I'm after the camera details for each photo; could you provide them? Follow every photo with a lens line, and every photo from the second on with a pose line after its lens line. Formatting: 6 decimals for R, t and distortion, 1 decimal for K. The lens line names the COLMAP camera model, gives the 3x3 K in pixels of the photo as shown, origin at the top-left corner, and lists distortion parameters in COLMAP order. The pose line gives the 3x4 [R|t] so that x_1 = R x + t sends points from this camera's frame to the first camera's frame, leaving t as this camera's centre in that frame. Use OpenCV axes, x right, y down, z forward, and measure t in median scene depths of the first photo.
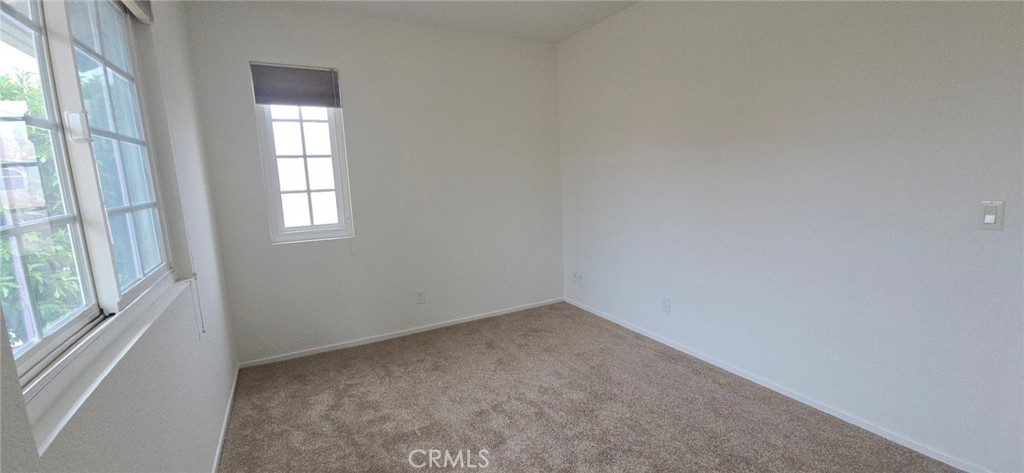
lens RADIAL K [[419.2, 0, 515.1], [0, 419.2, 237.5], [0, 0, 1]] dist [0.001882, -0.005460]
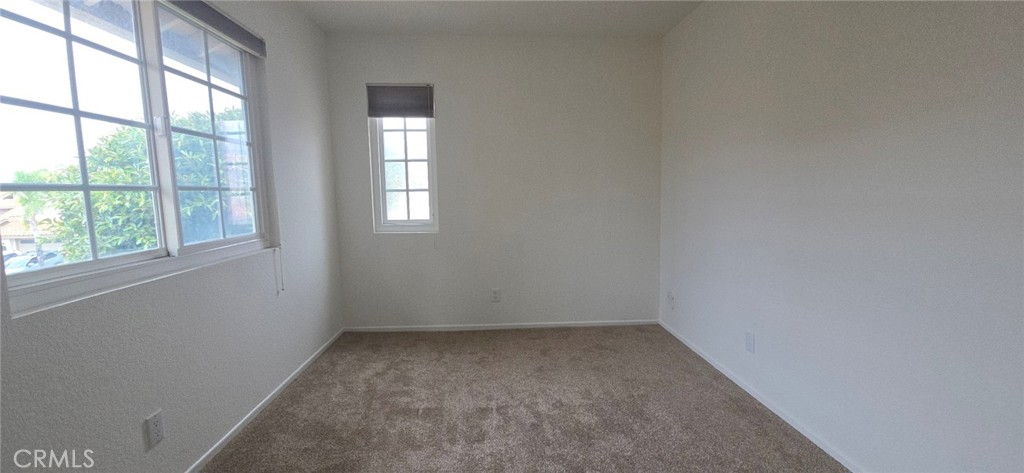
lens RADIAL K [[419.2, 0, 514.4], [0, 419.2, 239.3], [0, 0, 1]] dist [0.001882, -0.005460]
pose [[0.899712, 0.070711, -0.430718, 0.298306], [-0.086481, 0.996106, -0.017116, 0.020018], [0.427831, 0.052648, 0.902324, 0.086526]]
